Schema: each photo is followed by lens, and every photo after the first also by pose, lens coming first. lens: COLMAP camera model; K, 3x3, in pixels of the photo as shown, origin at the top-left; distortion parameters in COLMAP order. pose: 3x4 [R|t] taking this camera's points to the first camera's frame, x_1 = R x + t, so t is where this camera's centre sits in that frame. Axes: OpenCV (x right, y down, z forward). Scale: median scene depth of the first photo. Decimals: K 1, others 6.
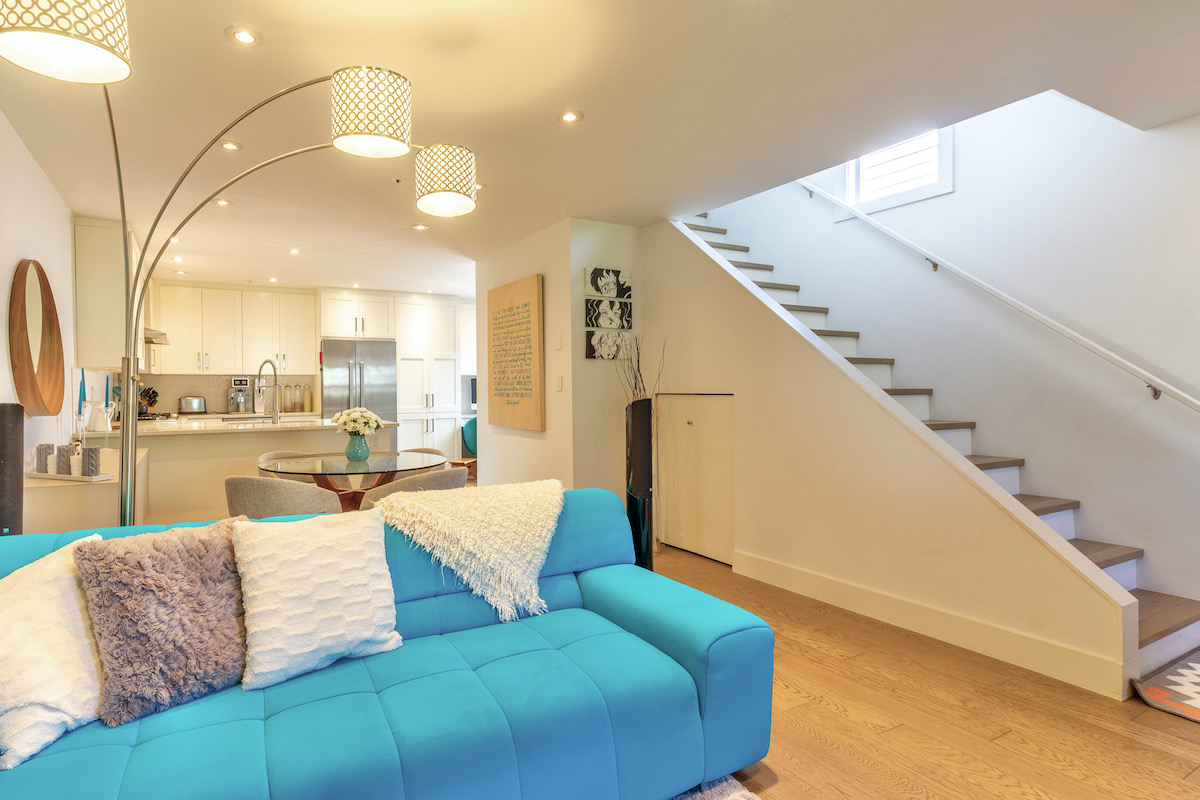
lens RADIAL K [[594.5, 0, 512.9], [0, 594.5, 390.1], [0, 0, 1]] dist [0.000462, 0.000207]
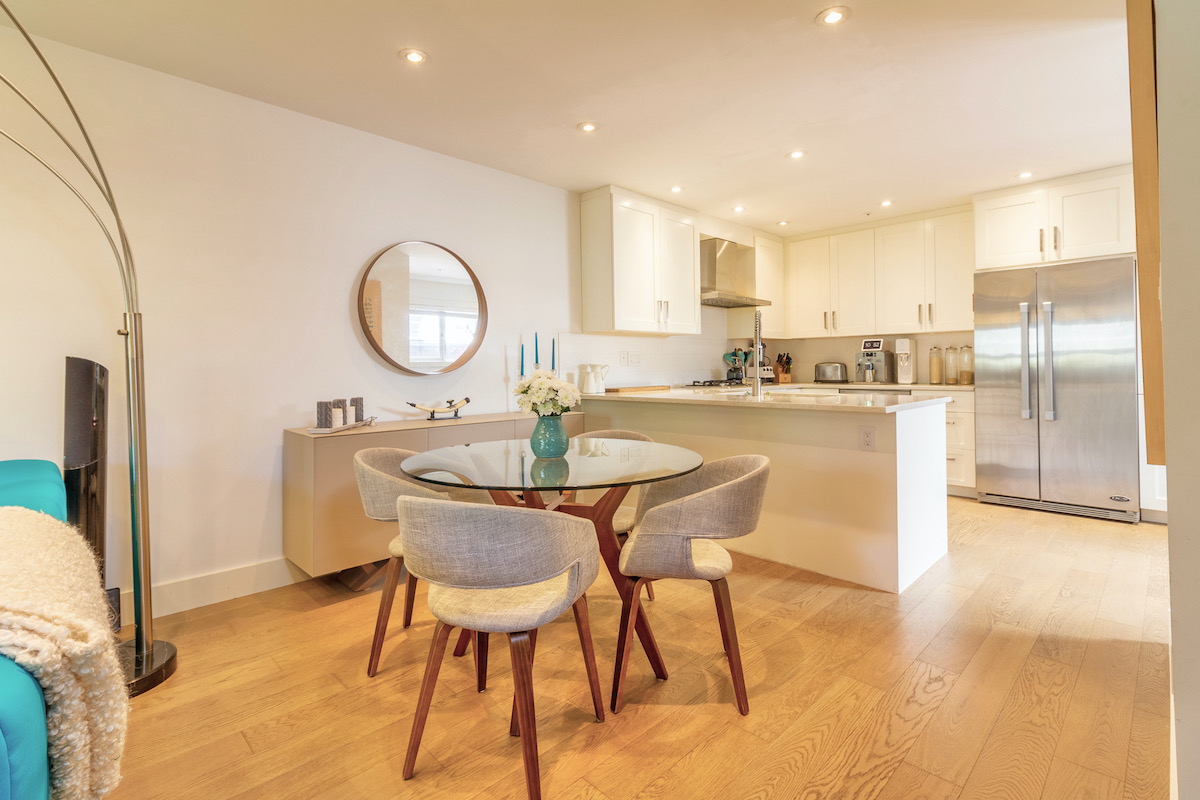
lens RADIAL K [[557.0, 0, 600.1], [0, 557.0, 365.6], [0, 0, 1]] dist [0.005219, 0.001388]
pose [[0.290839, -0.001008, -0.956771, 0.235733], [0.005320, 0.999986, 0.000563, 0.019670], [0.956757, -0.005253, 0.290841, 0.692134]]
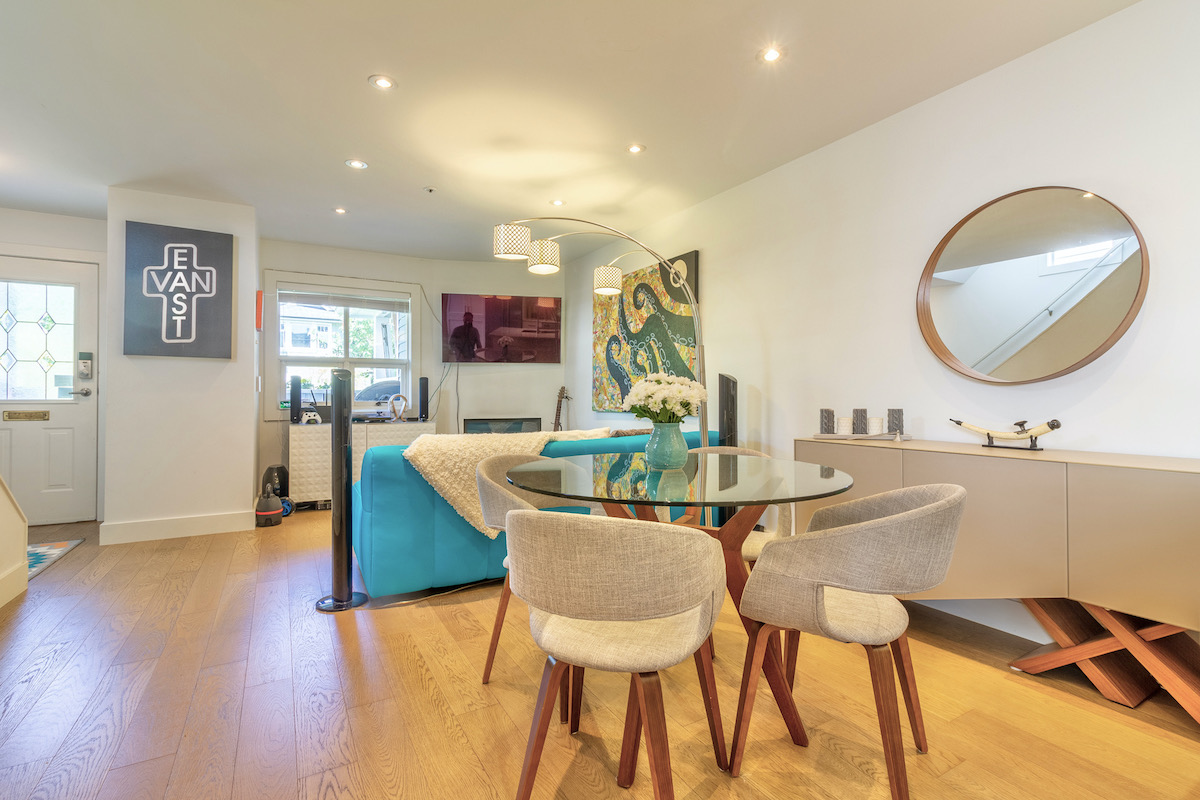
lens RADIAL K [[557.0, 0, 608.1], [0, 557.0, 397.5], [0, 0, 1]] dist [0.005219, 0.001388]
pose [[-0.998714, 0.003753, -0.050550, -0.148401], [0.003525, 0.999983, 0.004604, 0.040789], [0.050567, 0.004419, -0.998711, 1.190982]]
